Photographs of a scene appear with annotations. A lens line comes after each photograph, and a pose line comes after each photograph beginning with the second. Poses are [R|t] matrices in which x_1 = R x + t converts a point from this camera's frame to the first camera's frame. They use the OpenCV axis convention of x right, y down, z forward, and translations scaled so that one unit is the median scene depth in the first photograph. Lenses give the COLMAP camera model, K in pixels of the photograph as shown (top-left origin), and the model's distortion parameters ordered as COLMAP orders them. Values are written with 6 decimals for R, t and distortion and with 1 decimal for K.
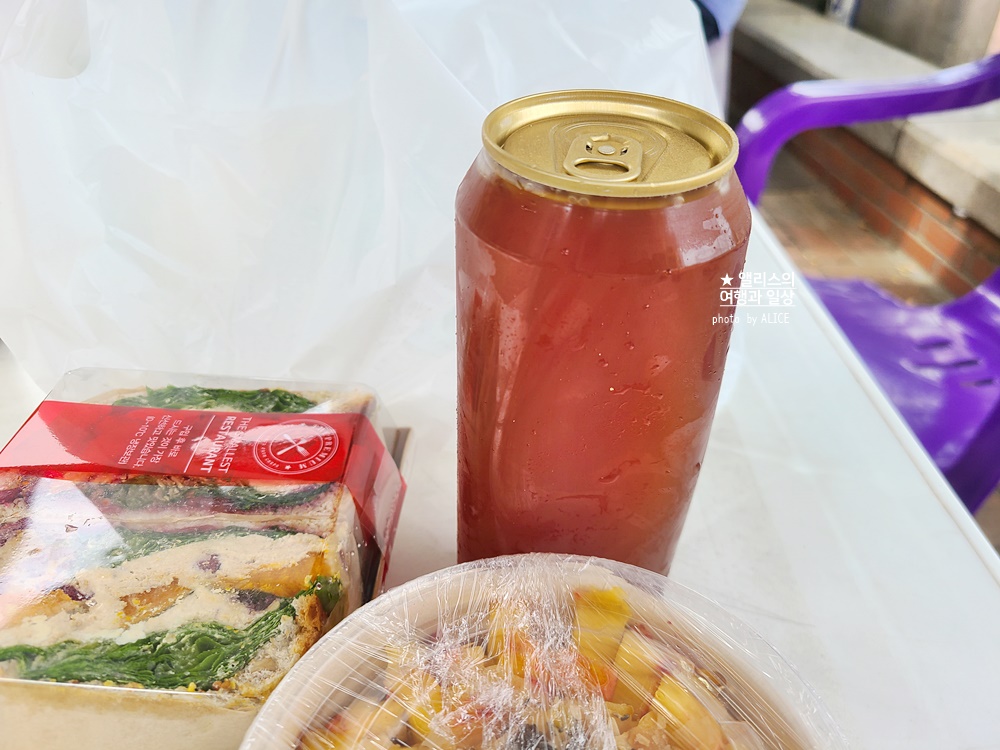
lens RADIAL K [[767.2, 0, 500.0], [0, 767.2, 375.0], [0, 0, 1]] dist [0.002845, -0.010158]
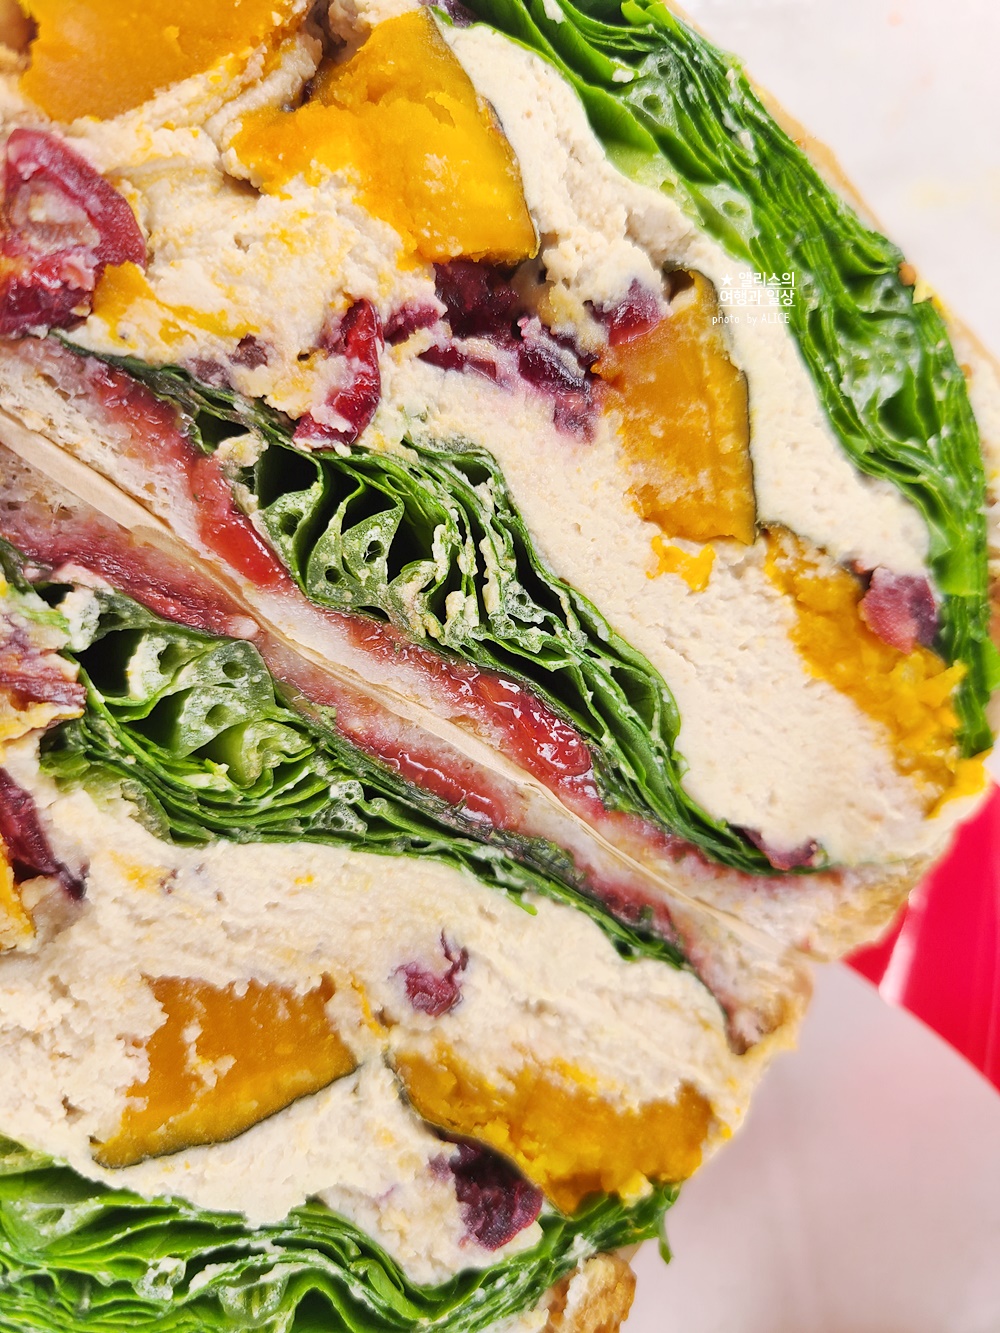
lens RADIAL K [[1094.0, 0, 452.1], [0, 1094.0, 667.8], [0, 0, 1]] dist [-0.034129, 0.006129]
pose [[0.755908, 0.608776, 0.240820, -0.544441], [-0.580425, 0.453031, 0.676661, -0.104801], [0.302836, -0.651272, 0.695799, 0.768723]]
